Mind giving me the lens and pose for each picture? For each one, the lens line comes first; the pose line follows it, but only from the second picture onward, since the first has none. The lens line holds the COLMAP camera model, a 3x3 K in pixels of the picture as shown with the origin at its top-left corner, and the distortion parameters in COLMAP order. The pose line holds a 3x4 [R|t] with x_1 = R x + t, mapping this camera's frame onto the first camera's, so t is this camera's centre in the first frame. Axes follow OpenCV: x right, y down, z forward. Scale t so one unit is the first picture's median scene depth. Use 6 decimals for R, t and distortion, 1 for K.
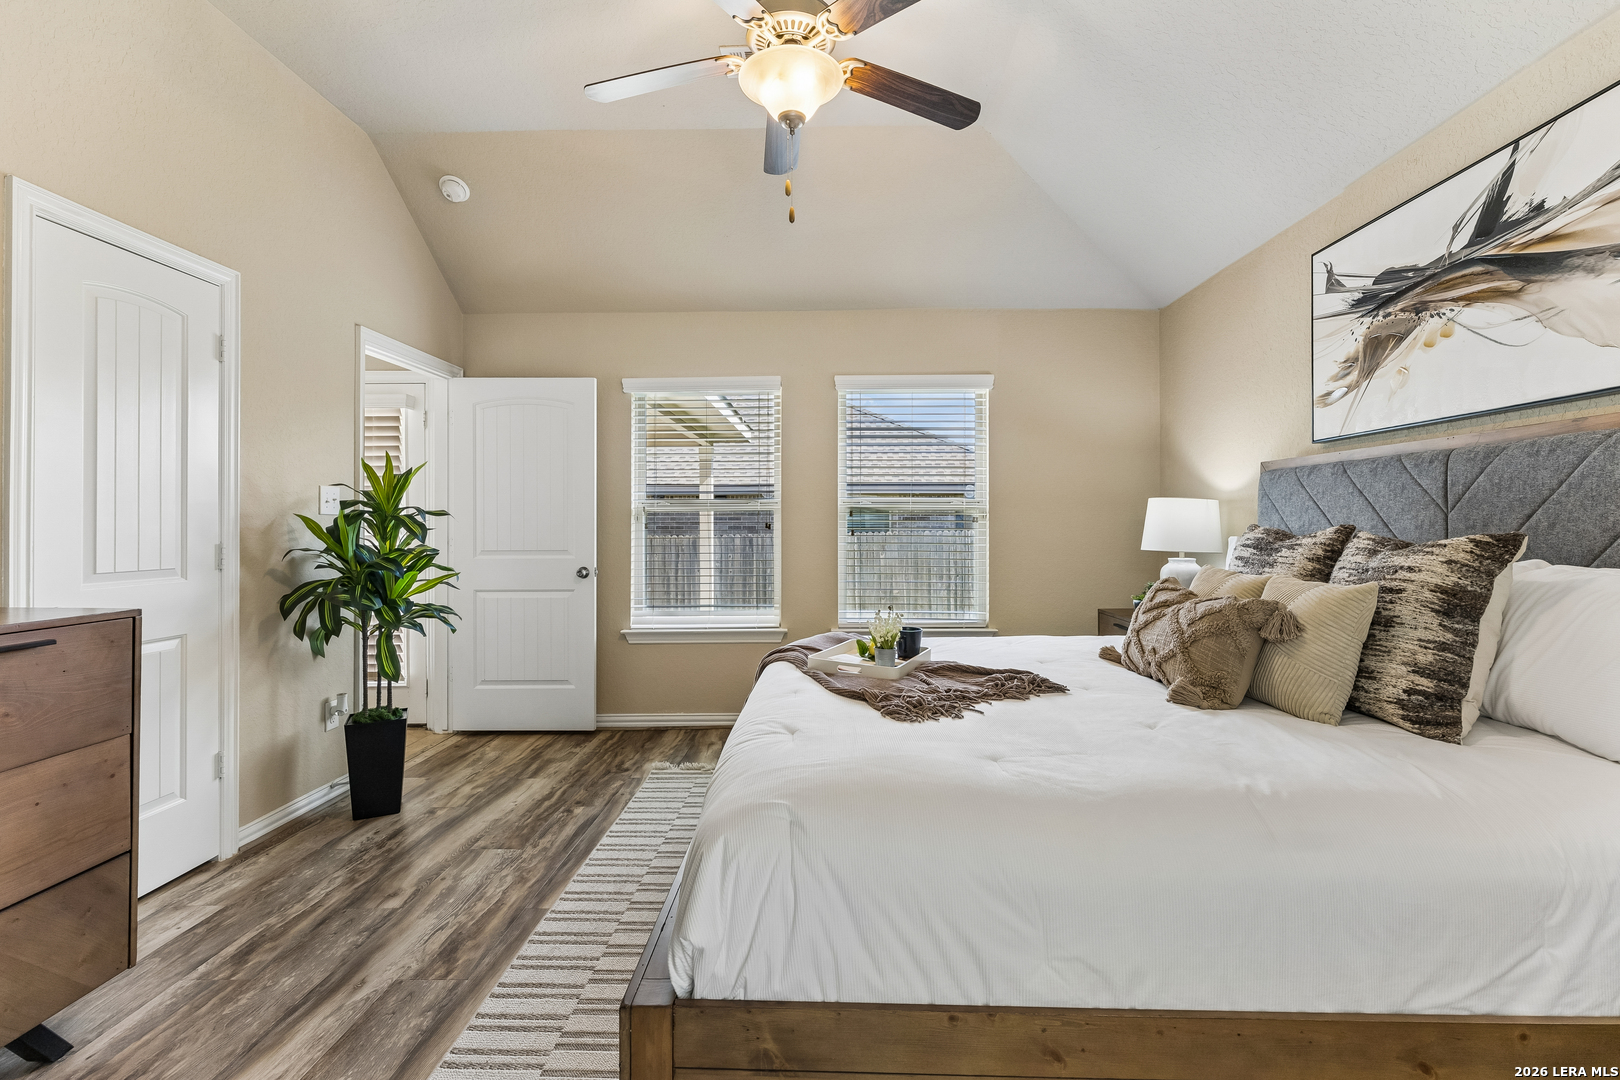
lens RADIAL K [[729.8, 0, 811.6], [0, 729.8, 536.3], [0, 0, 1]] dist [0.003994, -0.000575]
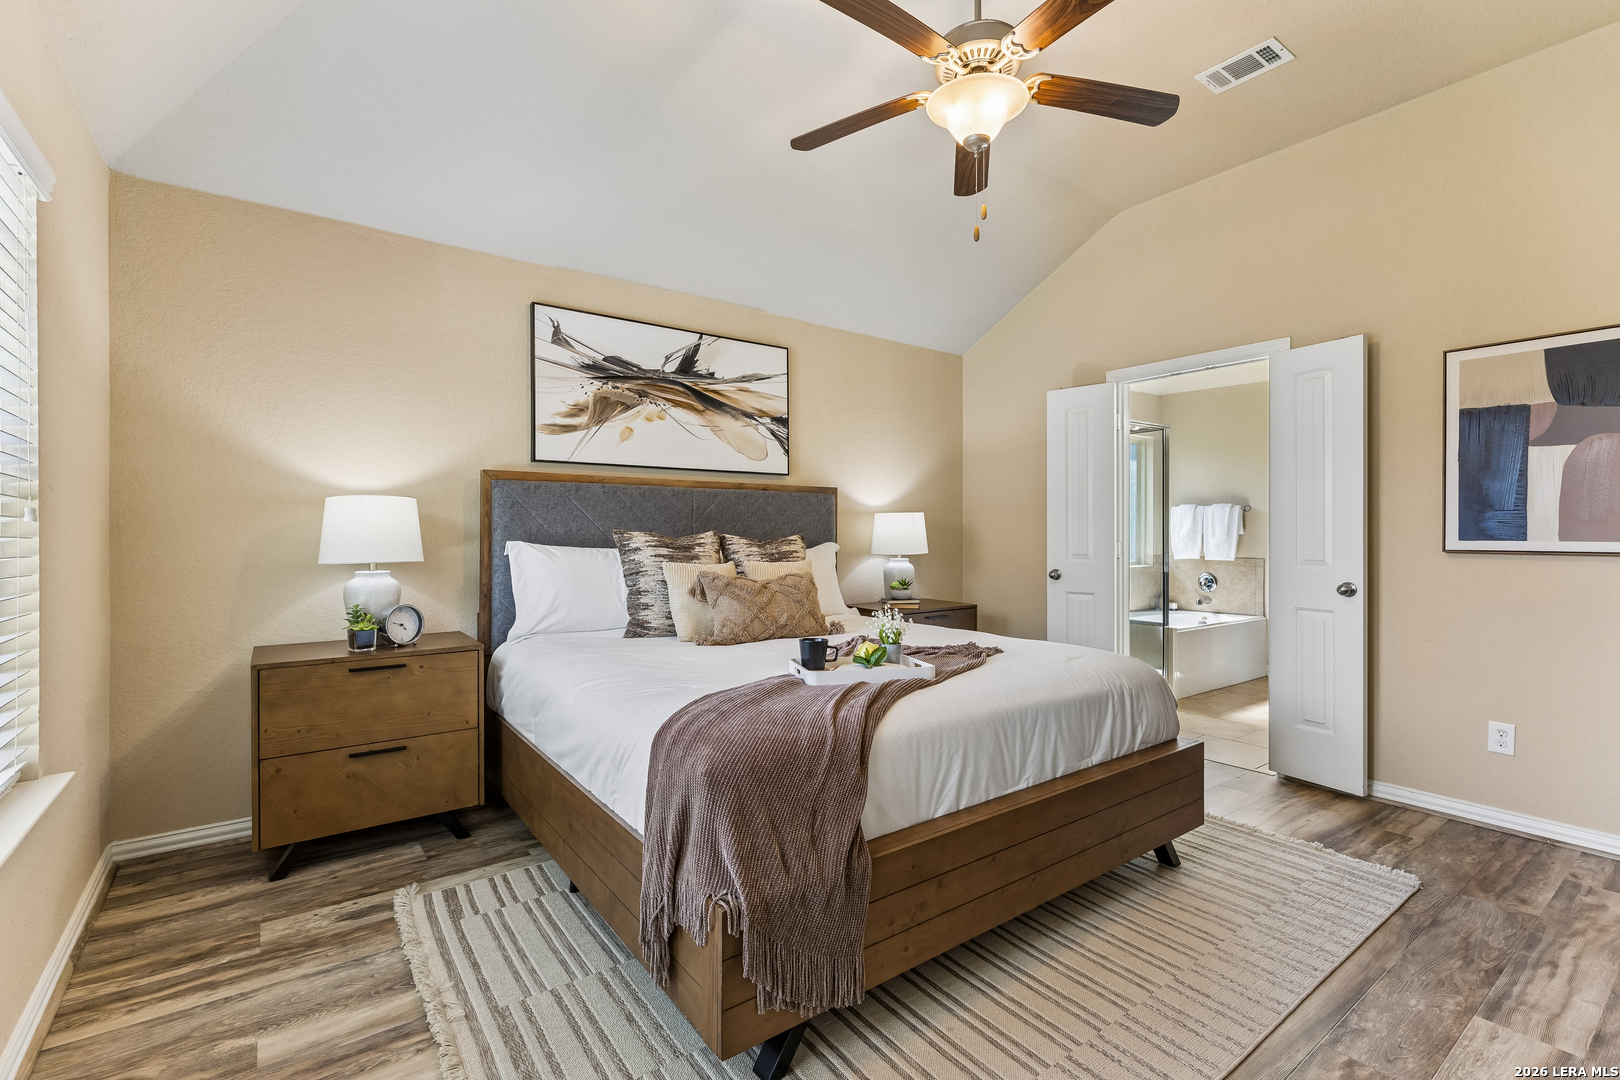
lens RADIAL K [[729.8, 0, 811.6], [0, 729.8, 536.3], [0, 0, 1]] dist [0.003994, -0.000575]
pose [[-0.608592, -0.005587, 0.793464, -0.651301], [0.008935, 0.999864, 0.013894, -0.021507], [-0.793433, 0.015545, -0.608459, 1.673711]]
